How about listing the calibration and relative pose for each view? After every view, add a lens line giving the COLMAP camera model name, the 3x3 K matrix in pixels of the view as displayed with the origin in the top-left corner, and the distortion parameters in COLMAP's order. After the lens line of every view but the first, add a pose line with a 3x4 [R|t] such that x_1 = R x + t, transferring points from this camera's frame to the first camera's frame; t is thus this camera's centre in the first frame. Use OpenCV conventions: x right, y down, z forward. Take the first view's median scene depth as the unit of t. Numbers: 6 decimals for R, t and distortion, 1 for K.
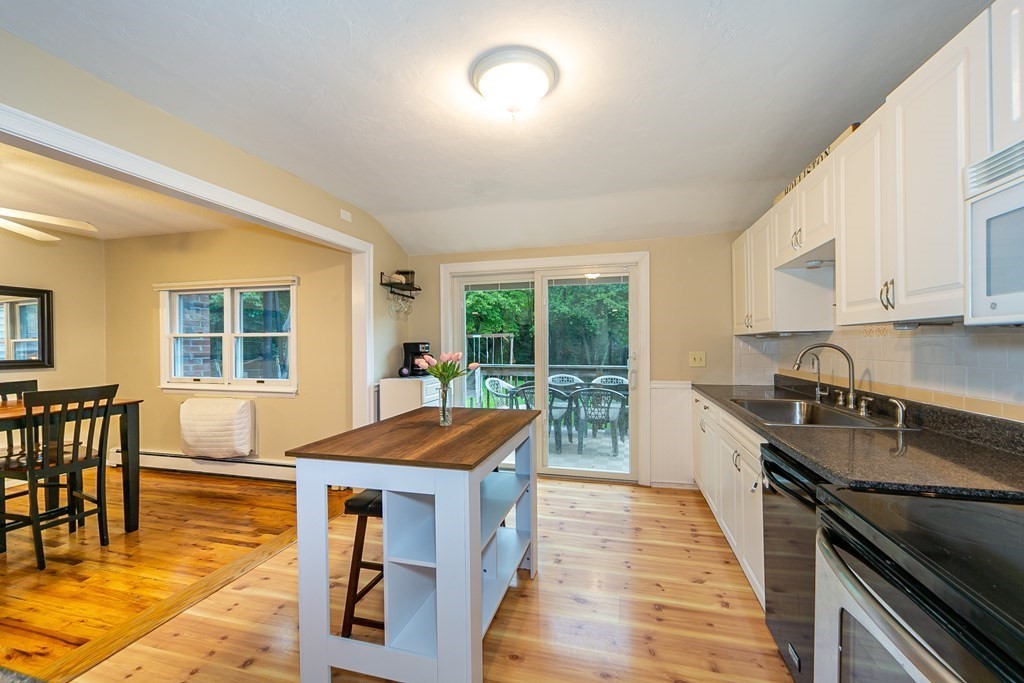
lens RADIAL K [[400.1, 0, 512.2], [0, 400.1, 345.5], [0, 0, 1]] dist [0.018284, 0.000215]
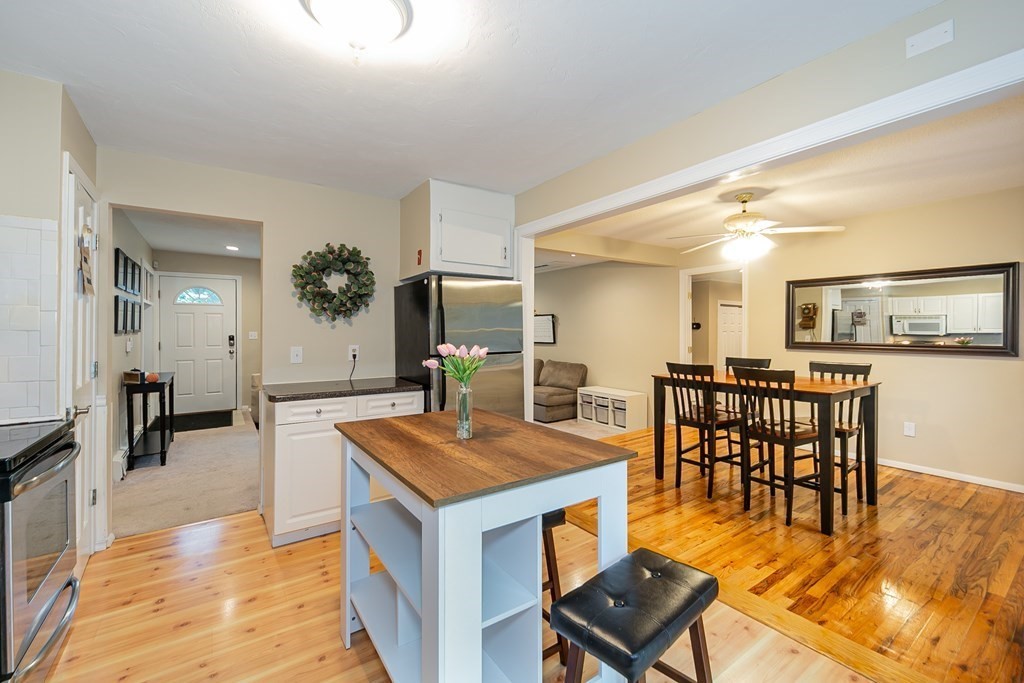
lens RADIAL K [[436.8, 0, 494.8], [0, 436.8, 328.0], [0, 0, 1]] dist [0.007079, 0.000329]
pose [[-0.654064, 0.003426, -0.756431, 0.221892], [0.003480, 0.999993, 0.001520, -0.008314], [0.756431, -0.001638, -0.654071, 0.803502]]
